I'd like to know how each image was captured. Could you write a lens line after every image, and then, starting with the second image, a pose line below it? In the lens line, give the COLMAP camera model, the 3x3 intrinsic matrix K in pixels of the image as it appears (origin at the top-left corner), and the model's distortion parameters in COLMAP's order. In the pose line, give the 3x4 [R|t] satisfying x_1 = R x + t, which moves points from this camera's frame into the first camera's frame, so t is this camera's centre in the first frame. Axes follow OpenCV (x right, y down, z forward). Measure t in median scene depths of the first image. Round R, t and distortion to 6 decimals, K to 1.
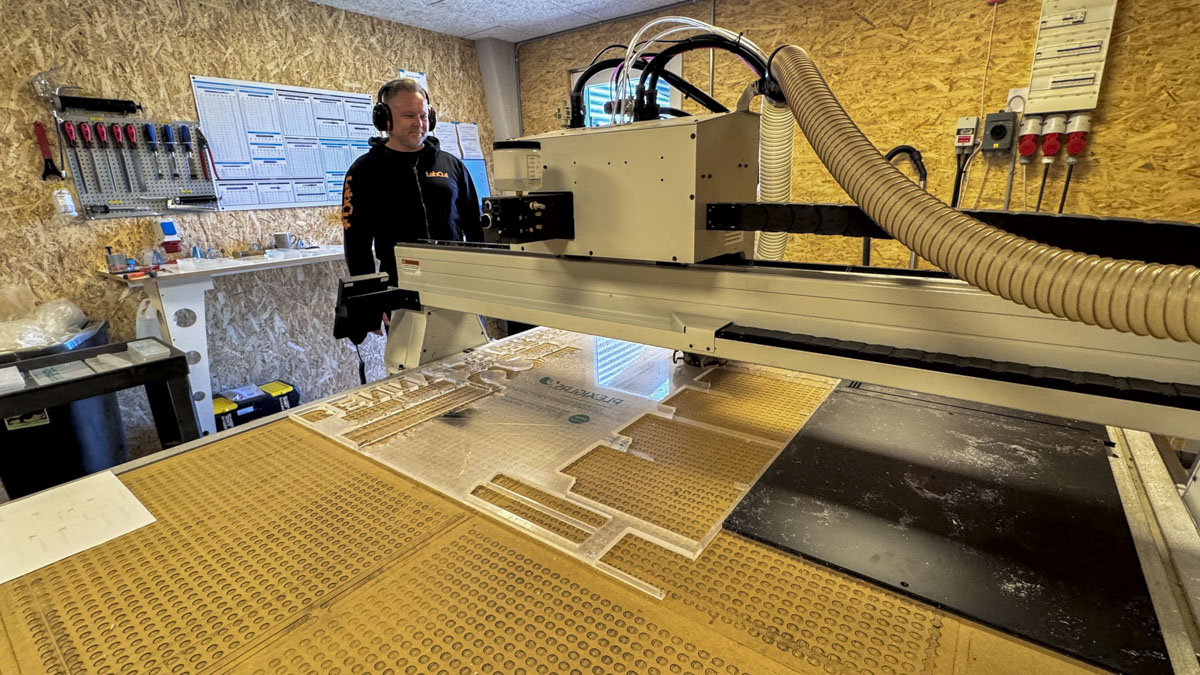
lens RADIAL K [[530.5, 0, 595.5], [0, 530.5, 334.2], [0, 0, 1]] dist [-0.003235, -0.000381]
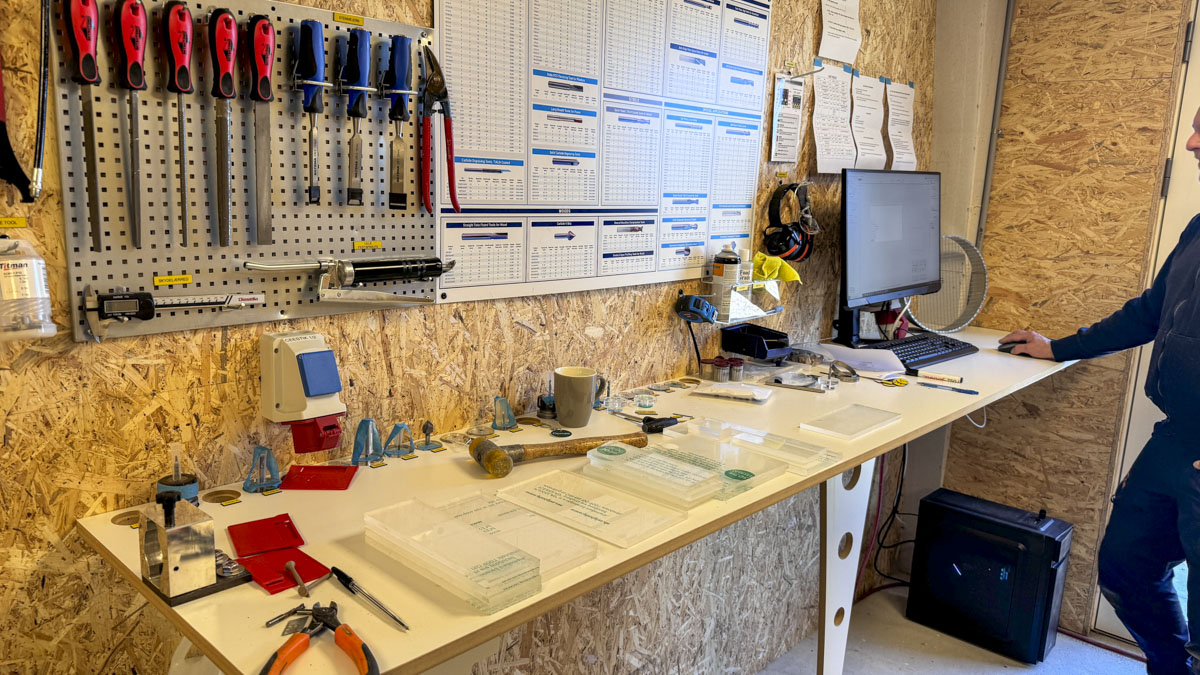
lens RADIAL K [[838.6, 0, 603.3], [0, 838.6, 340.6], [0, 0, 1]] dist [0.021335, -0.012943]
pose [[0.992829, 0.091967, -0.076378, -0.611342], [-0.097984, 0.992034, -0.079172, -0.194318], [0.068488, 0.086088, 0.993931, 0.542944]]
